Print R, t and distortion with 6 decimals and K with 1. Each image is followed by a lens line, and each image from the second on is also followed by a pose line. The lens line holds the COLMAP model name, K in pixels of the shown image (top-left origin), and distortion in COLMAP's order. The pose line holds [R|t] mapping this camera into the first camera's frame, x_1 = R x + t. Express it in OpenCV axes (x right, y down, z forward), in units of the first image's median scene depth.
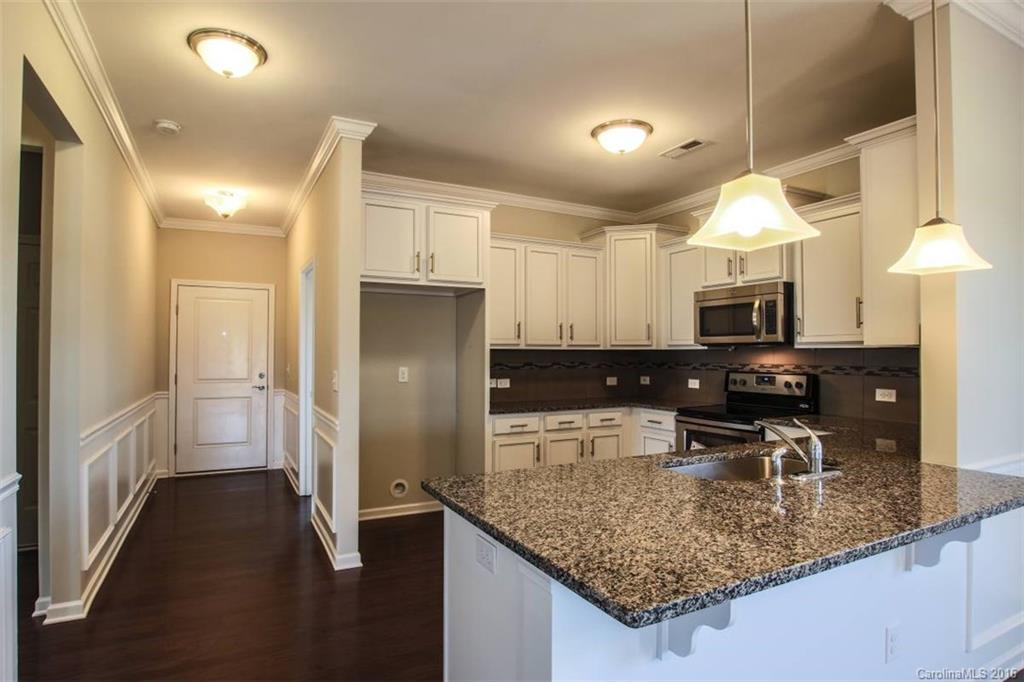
lens RADIAL K [[584.1, 0, 512.8], [0, 584.1, 345.1], [0, 0, 1]] dist [-0.002826, -0.000363]
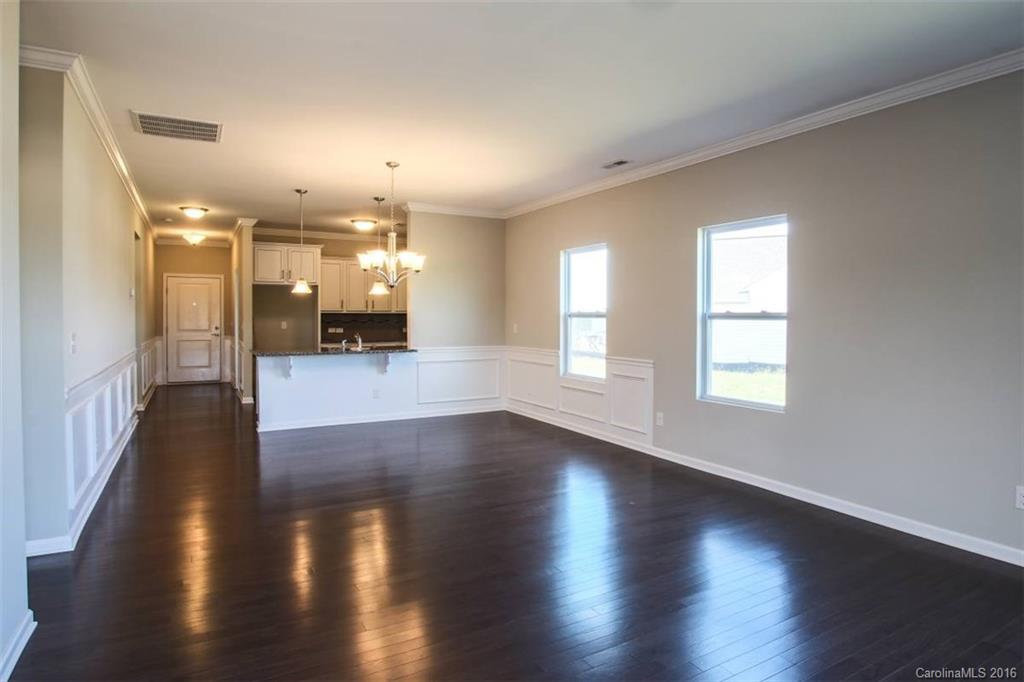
lens RADIAL K [[584.1, 0, 529.1], [0, 584.1, 322.7], [0, 0, 1]] dist [-0.002826, -0.000363]
pose [[0.998290, 0.000186, 0.058448, 0.410159], [-0.001649, 0.999687, 0.024975, -0.008787], [-0.058425, -0.025028, 0.997978, -0.816614]]
